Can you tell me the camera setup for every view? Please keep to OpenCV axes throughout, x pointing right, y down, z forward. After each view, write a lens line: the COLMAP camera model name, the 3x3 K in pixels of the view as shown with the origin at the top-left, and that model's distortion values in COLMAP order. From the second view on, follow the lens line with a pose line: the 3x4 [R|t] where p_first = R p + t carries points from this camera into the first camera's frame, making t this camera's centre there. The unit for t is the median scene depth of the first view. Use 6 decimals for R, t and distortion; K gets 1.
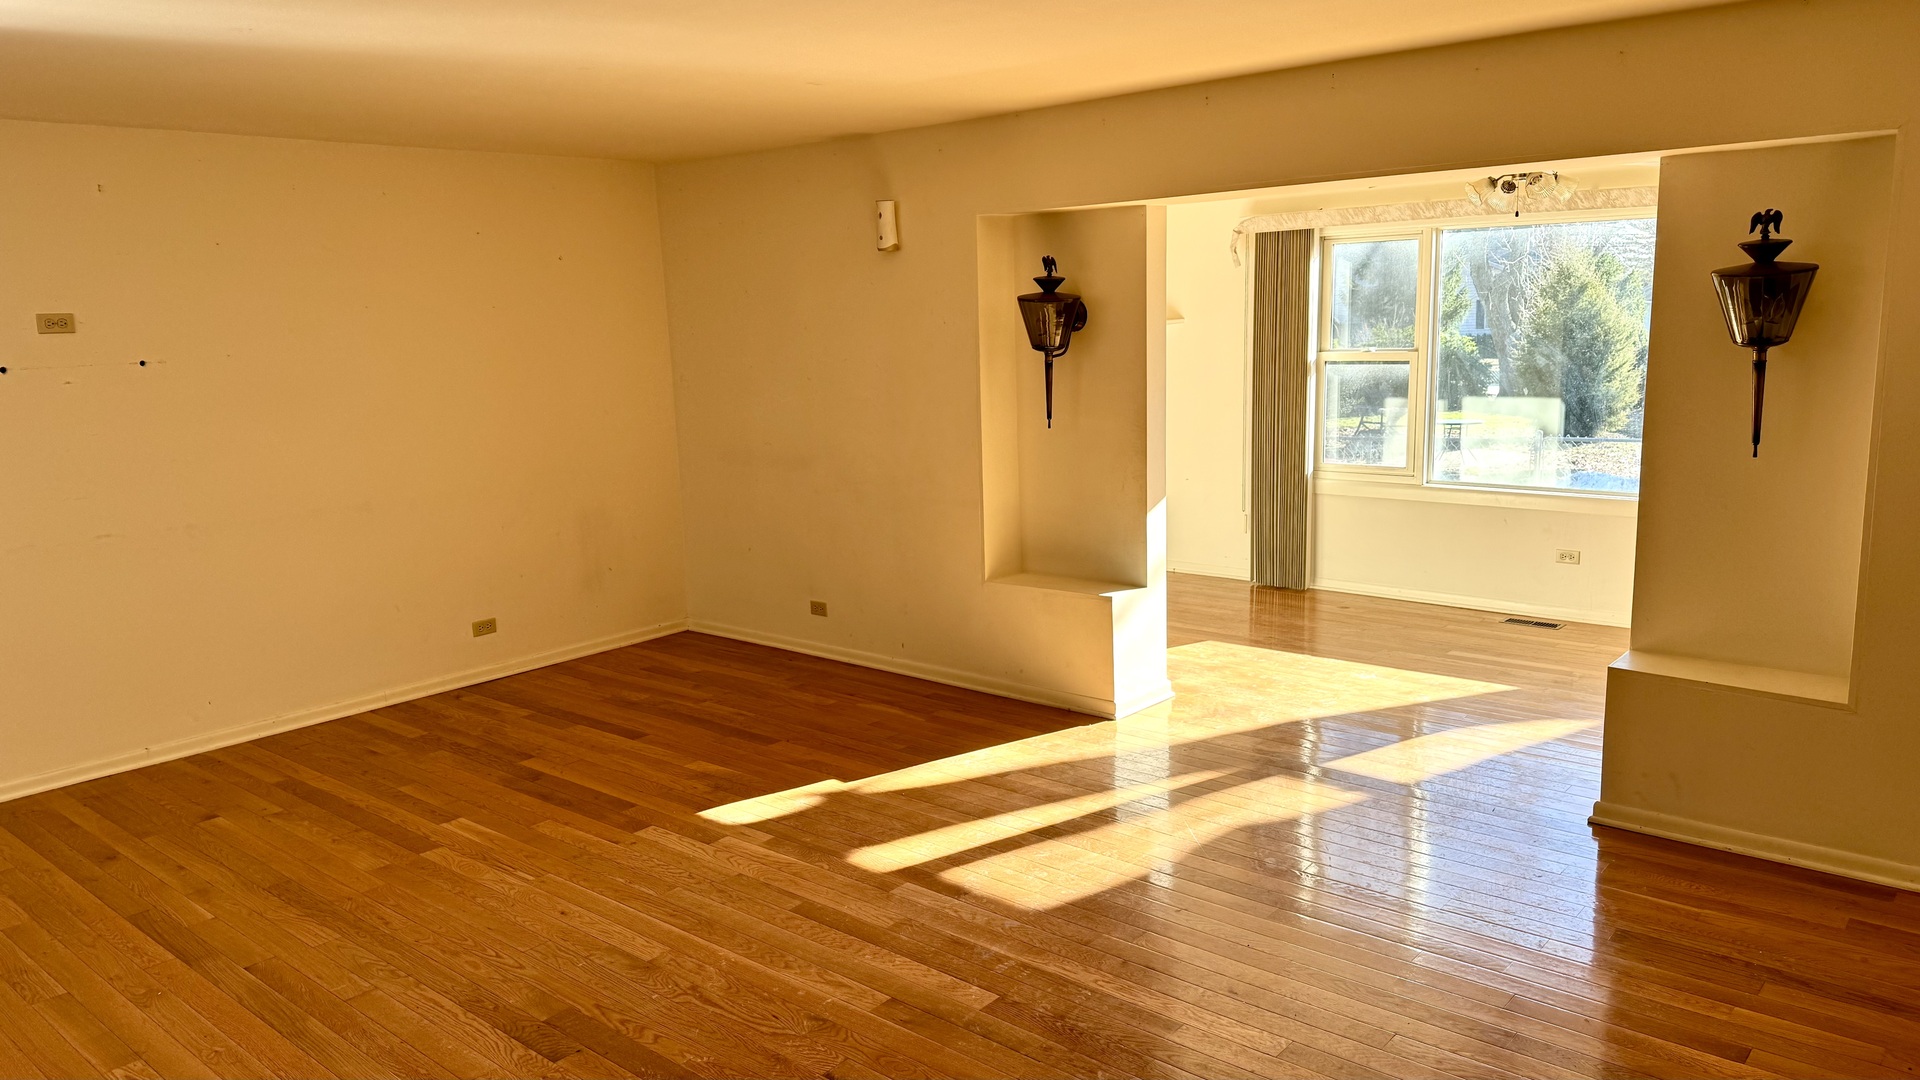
lens RADIAL K [[1322.7, 0, 962.6], [0, 1322.7, 548.4], [0, 0, 1]] dist [0.166649, -0.253713]
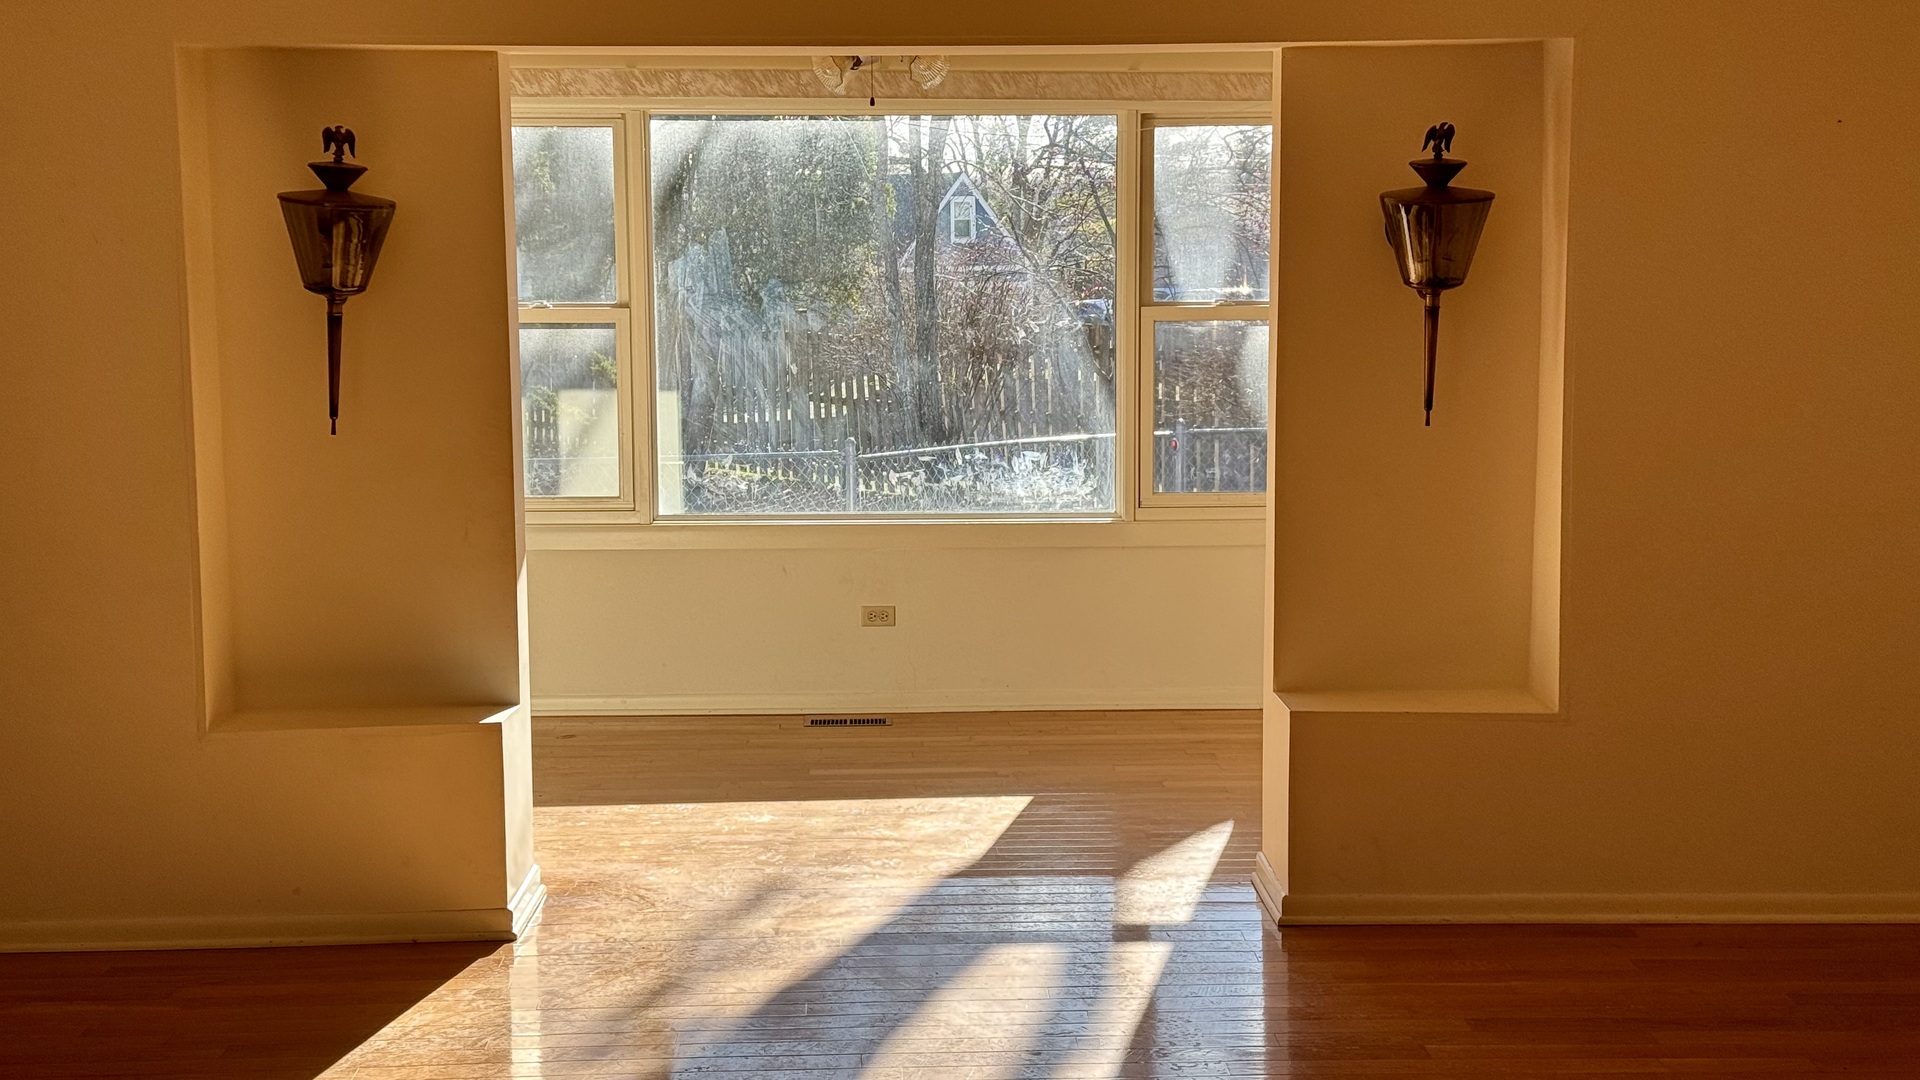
lens RADIAL K [[2650.5, 0, 960.2], [0, 2650.5, 549.4], [0, 0, 1]] dist [0.145533, -0.061608]
pose [[0.738894, -0.063348, 0.670838, -0.403296], [0.105084, 0.994223, -0.021859, 0.006511], [-0.665578, 0.086646, 0.741282, 0.009923]]
